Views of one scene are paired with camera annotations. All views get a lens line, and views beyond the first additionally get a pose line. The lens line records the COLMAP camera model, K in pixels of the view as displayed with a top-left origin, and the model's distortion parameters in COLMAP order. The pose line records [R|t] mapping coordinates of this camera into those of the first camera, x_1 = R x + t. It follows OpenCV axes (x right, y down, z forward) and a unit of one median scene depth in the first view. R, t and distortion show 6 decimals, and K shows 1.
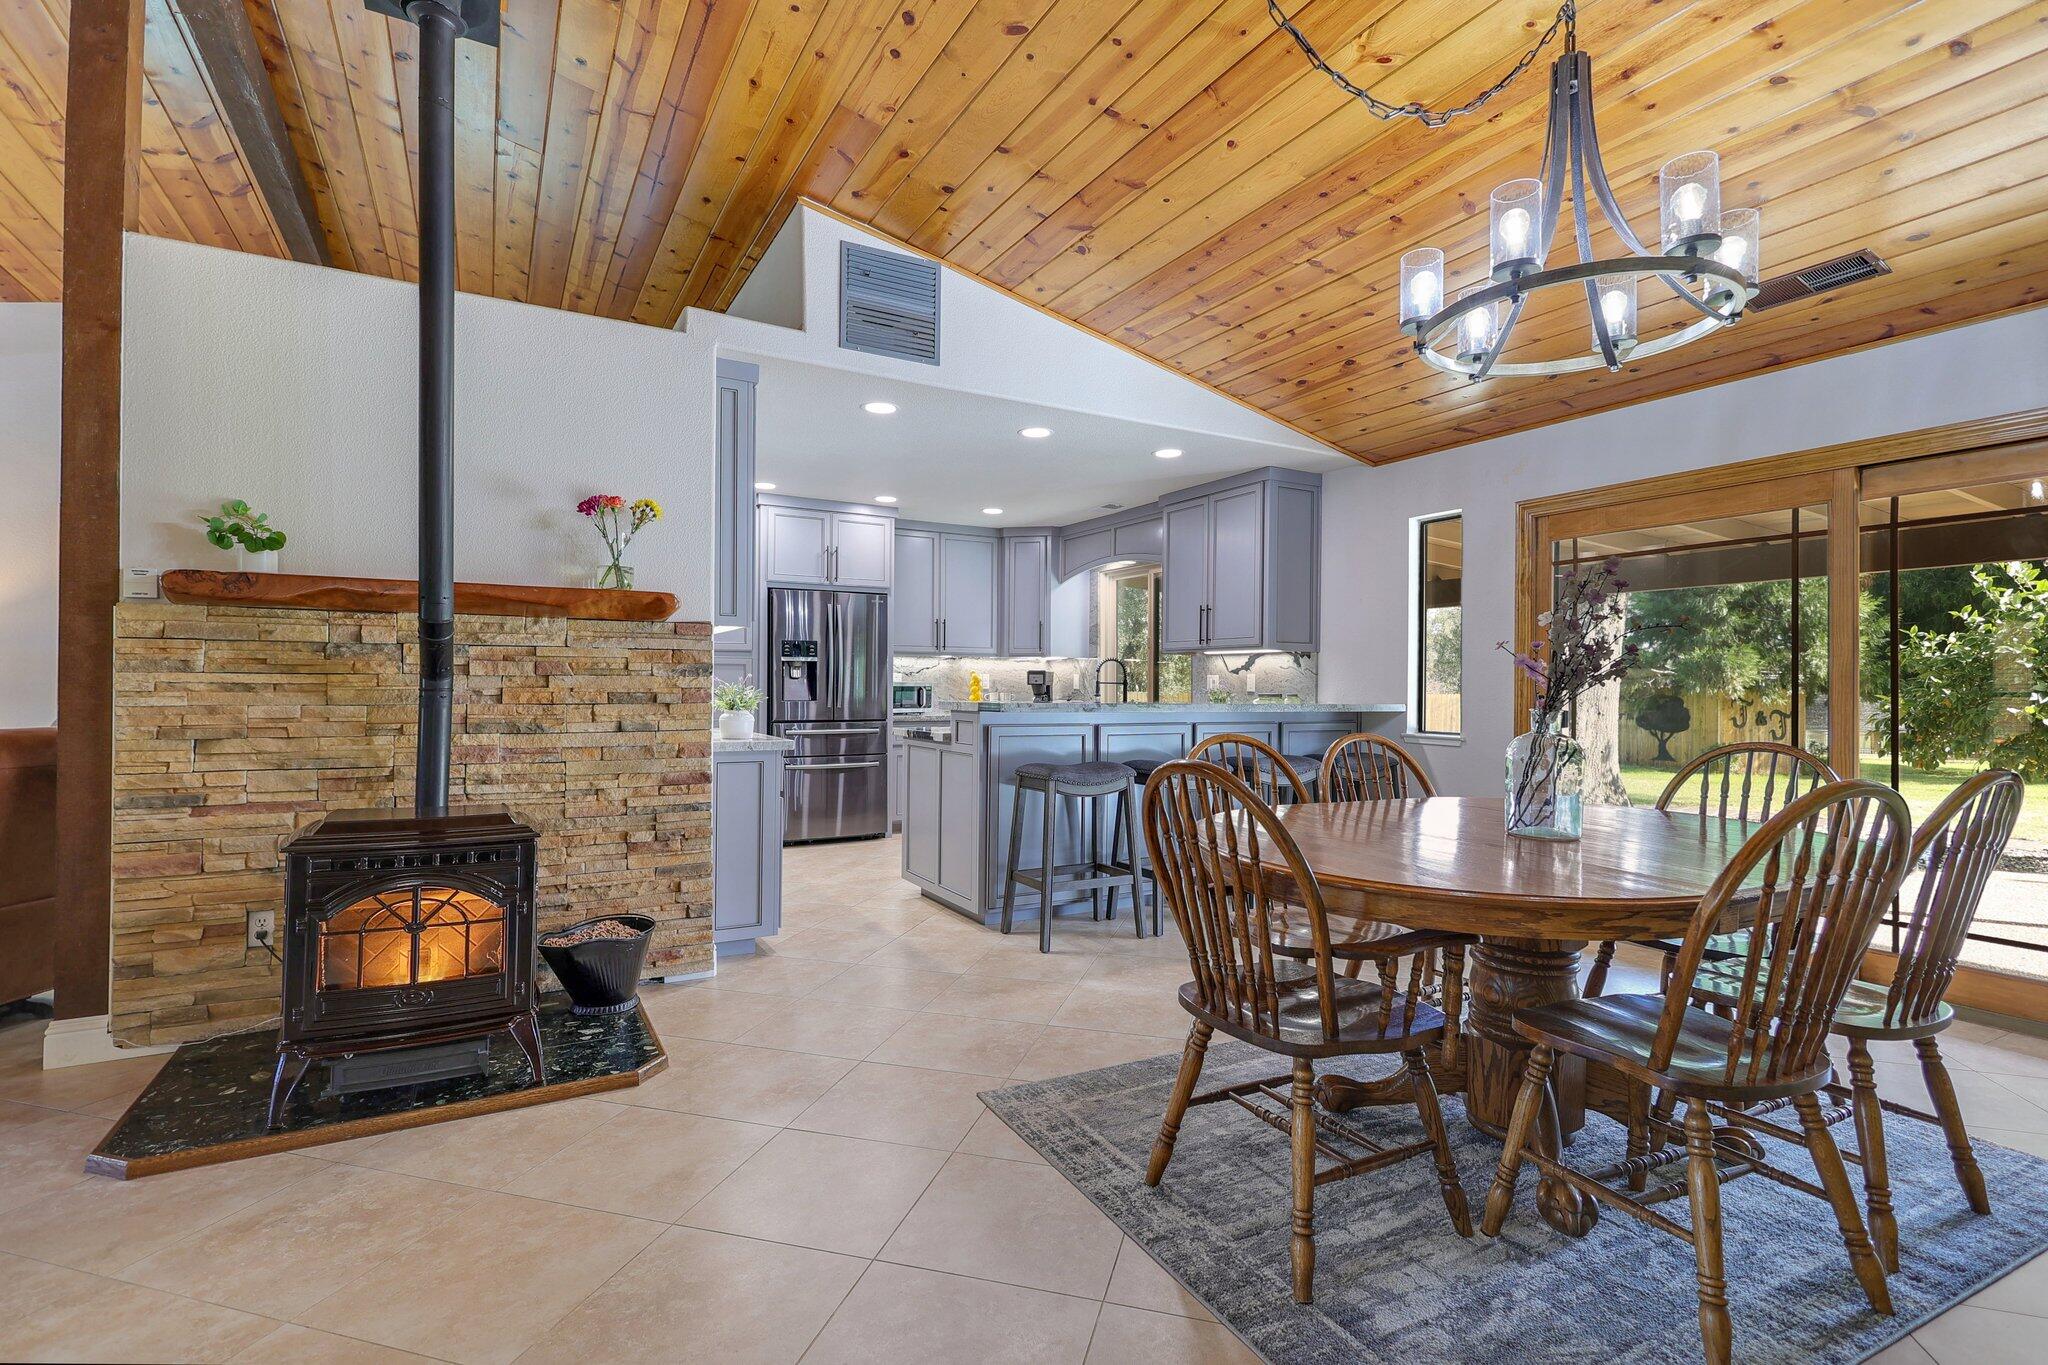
lens RADIAL K [[964.3, 0, 1021.0], [0, 964.3, 682.1], [0, 0, 1]] dist [0.002546, 0.000772]
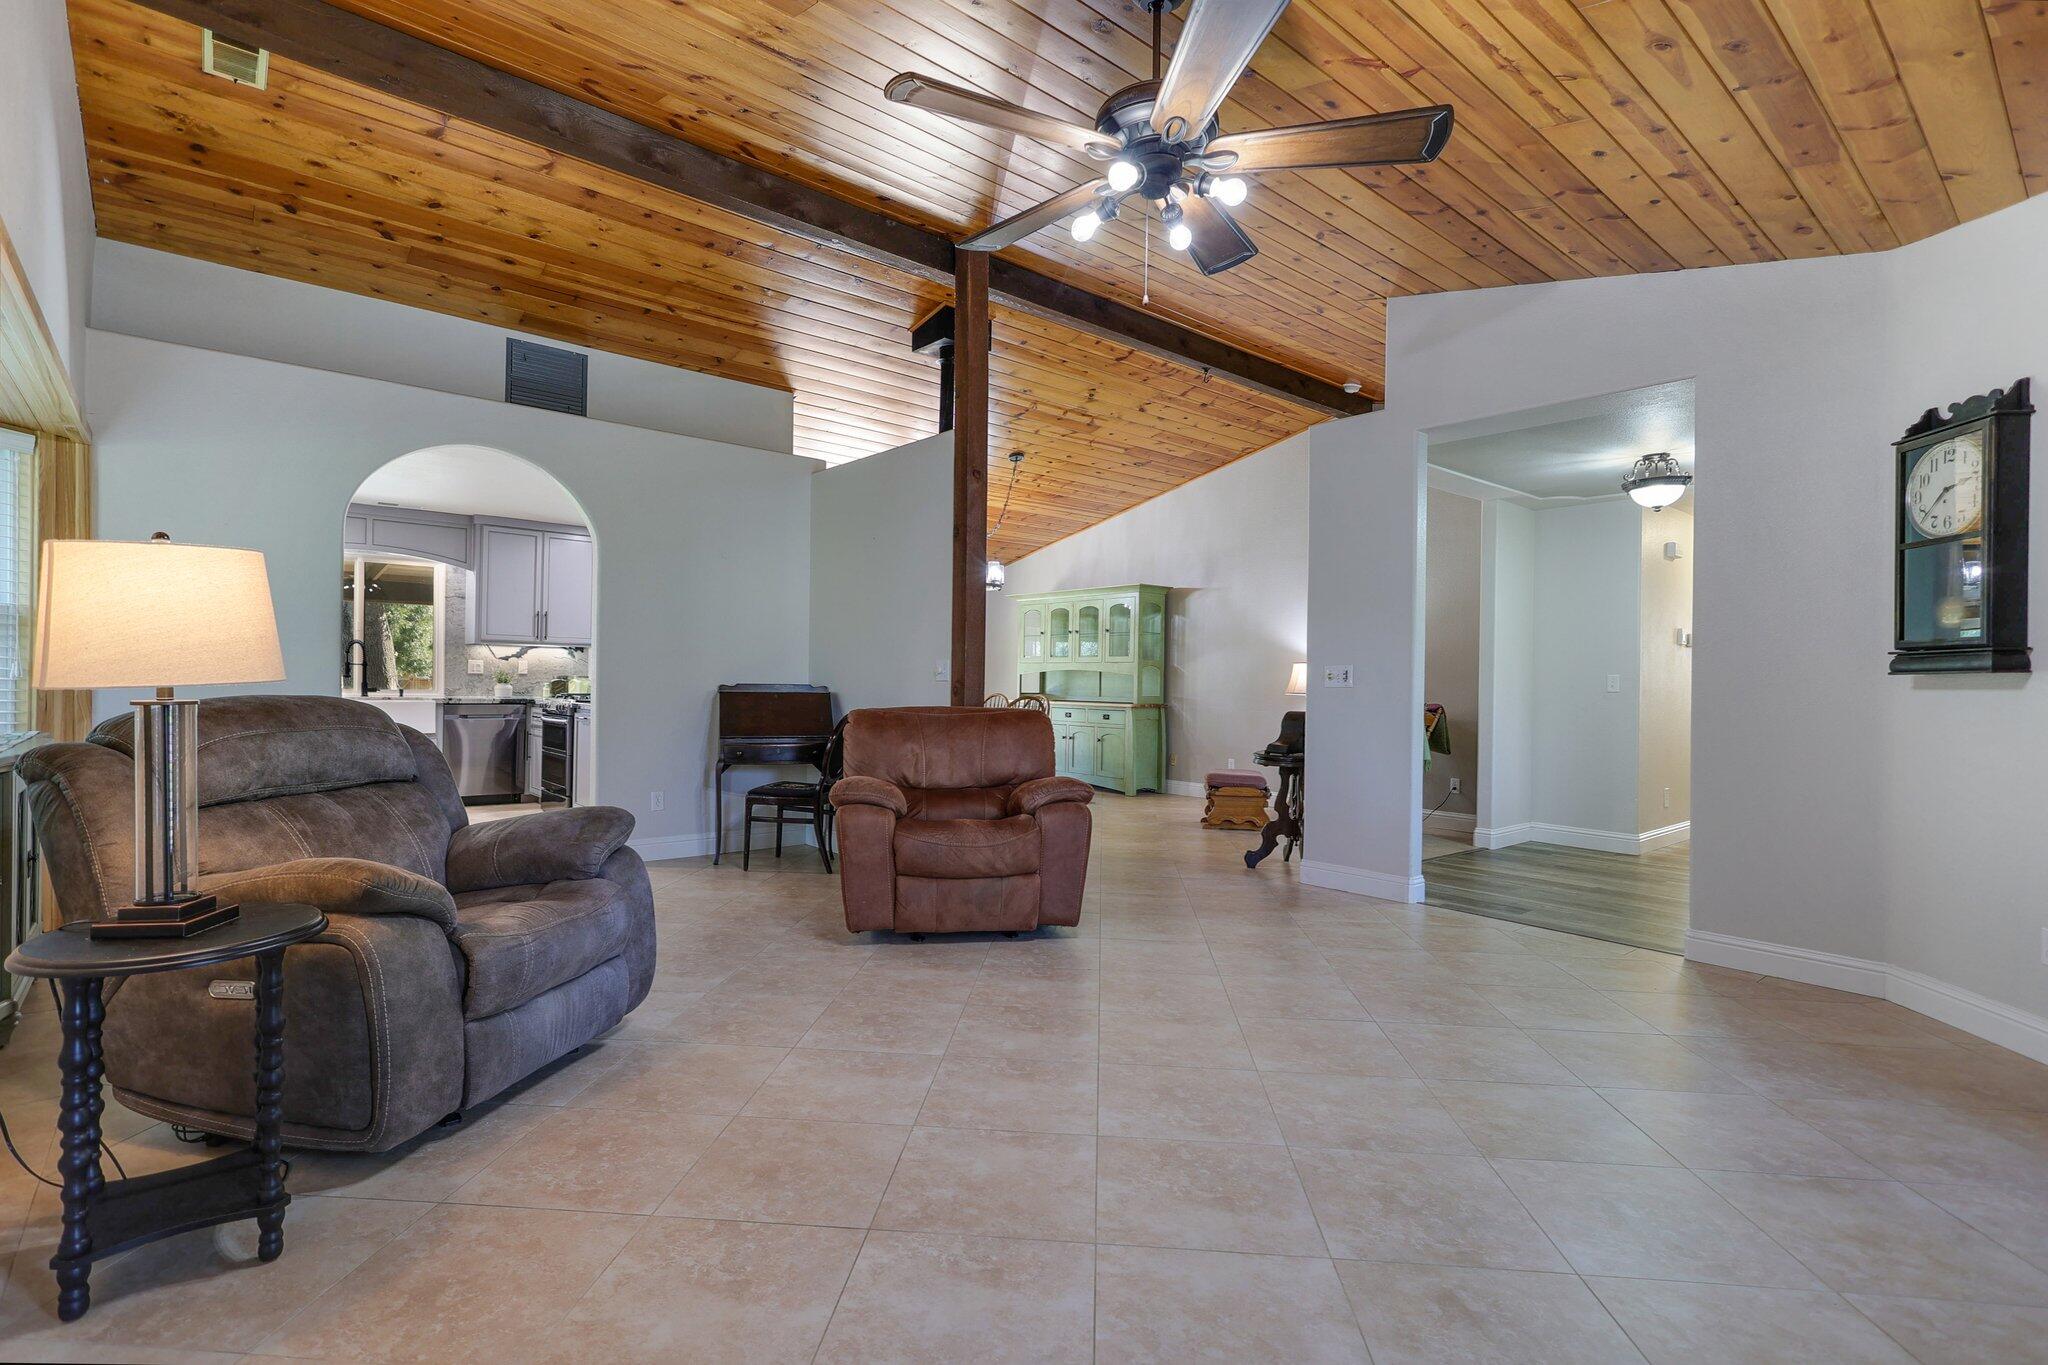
lens RADIAL K [[964.3, 0, 1018.4], [0, 964.3, 690.7], [0, 0, 1]] dist [0.002546, 0.000772]
pose [[-0.189216, -0.020672, 0.981718, -2.038206], [-0.021859, 0.999619, 0.016836, -0.007339], [-0.981692, -0.018274, -0.189596, 0.929413]]
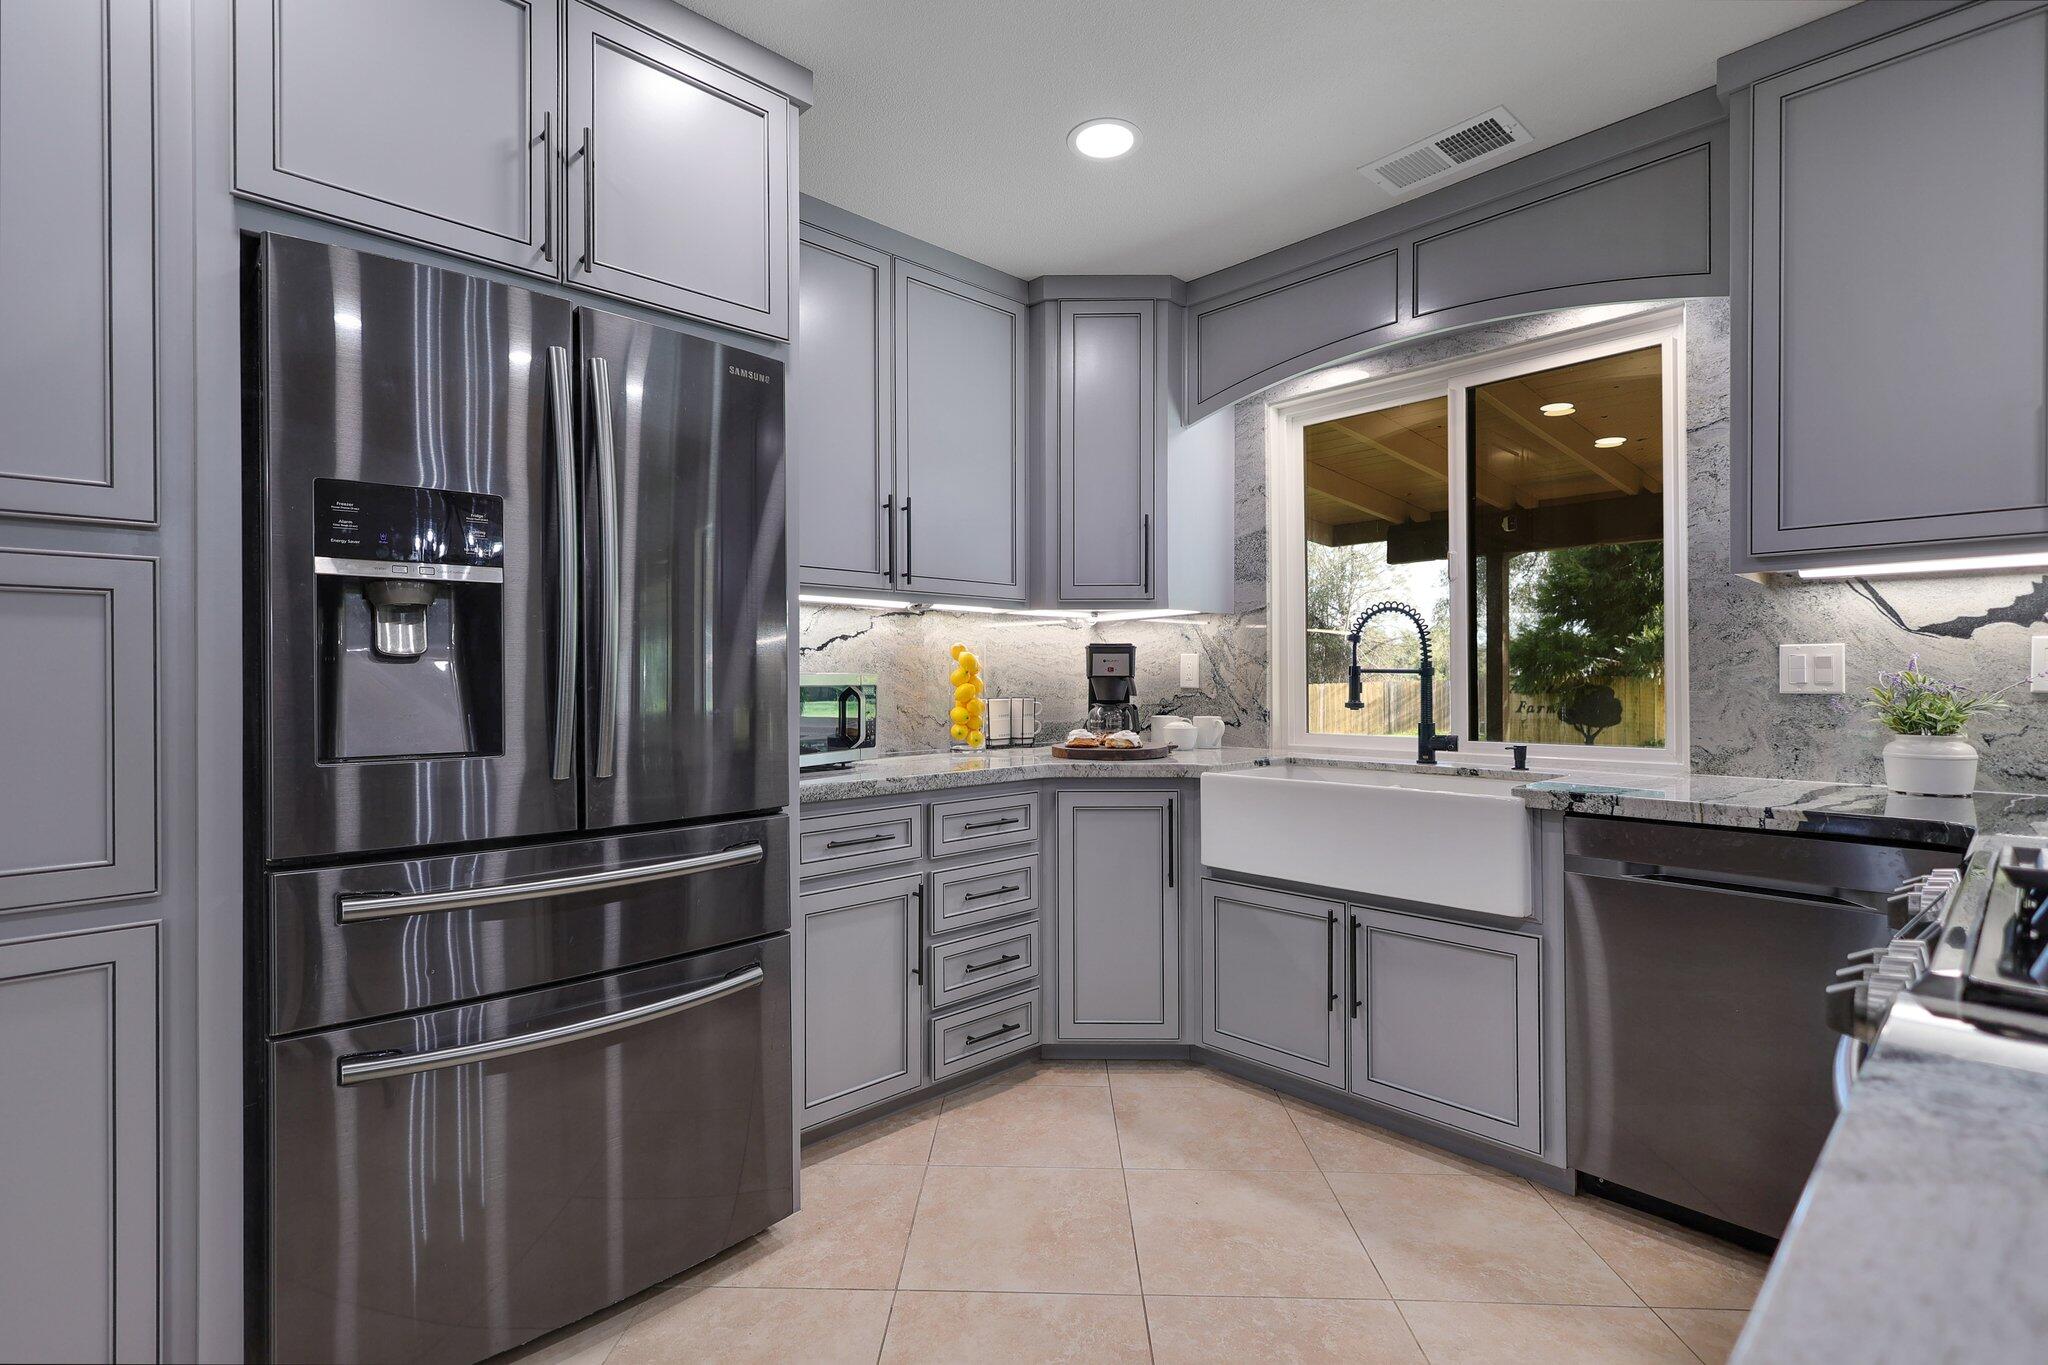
lens RADIAL K [[964.3, 0, 1018.9], [0, 964.3, 676.1], [0, 0, 1]] dist [0.002546, 0.000772]
pose [[0.970711, -0.008899, 0.240084, -0.250421], [0.009199, 0.999958, -0.000130, 0.002585], [-0.240072, 0.002335, 0.970752, 1.280741]]
